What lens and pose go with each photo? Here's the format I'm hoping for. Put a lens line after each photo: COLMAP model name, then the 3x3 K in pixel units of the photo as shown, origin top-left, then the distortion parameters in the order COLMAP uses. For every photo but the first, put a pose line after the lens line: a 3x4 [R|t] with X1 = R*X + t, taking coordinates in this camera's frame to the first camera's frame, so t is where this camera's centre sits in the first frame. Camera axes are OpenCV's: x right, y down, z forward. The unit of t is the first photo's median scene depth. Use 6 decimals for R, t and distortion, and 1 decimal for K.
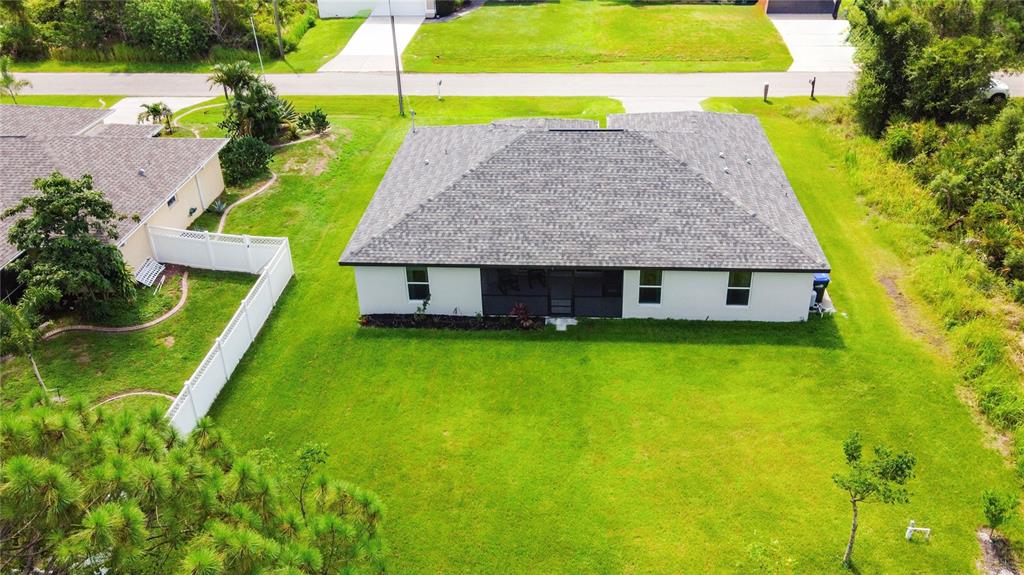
lens RADIAL K [[828.0, 0, 512.0], [0, 828.0, 287.5], [0, 0, 1]] dist [0.000307, 0.001265]
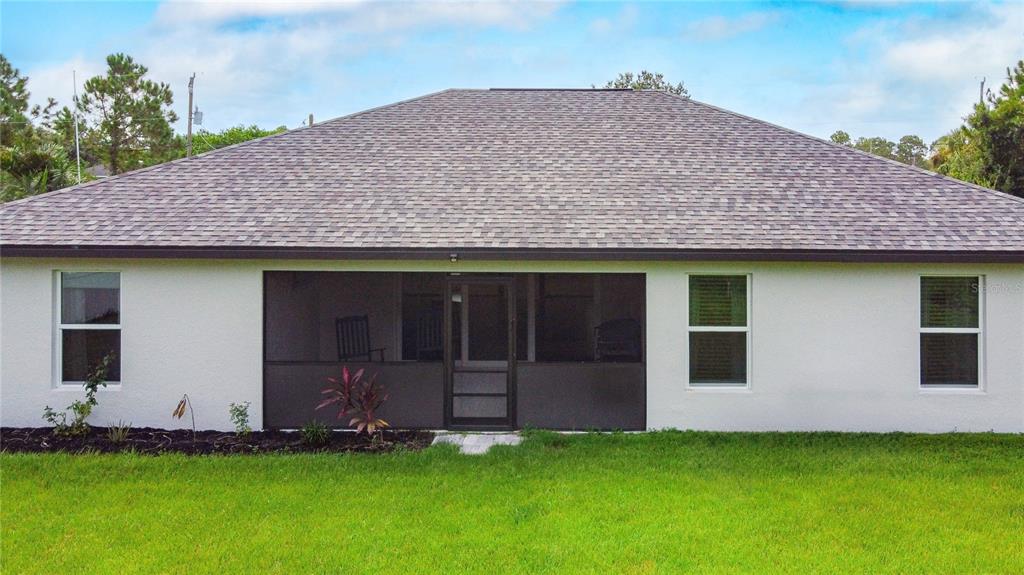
lens RADIAL K [[678.8, 0, 603.1], [0, 678.8, 286.4], [0, 0, 1]] dist [0.006070, 0.002433]
pose [[0.995988, 0.039029, 0.080531, 0.089032], [0.009930, 0.846125, -0.532893, 0.145294], [-0.088937, 0.531554, 0.842342, 0.729491]]
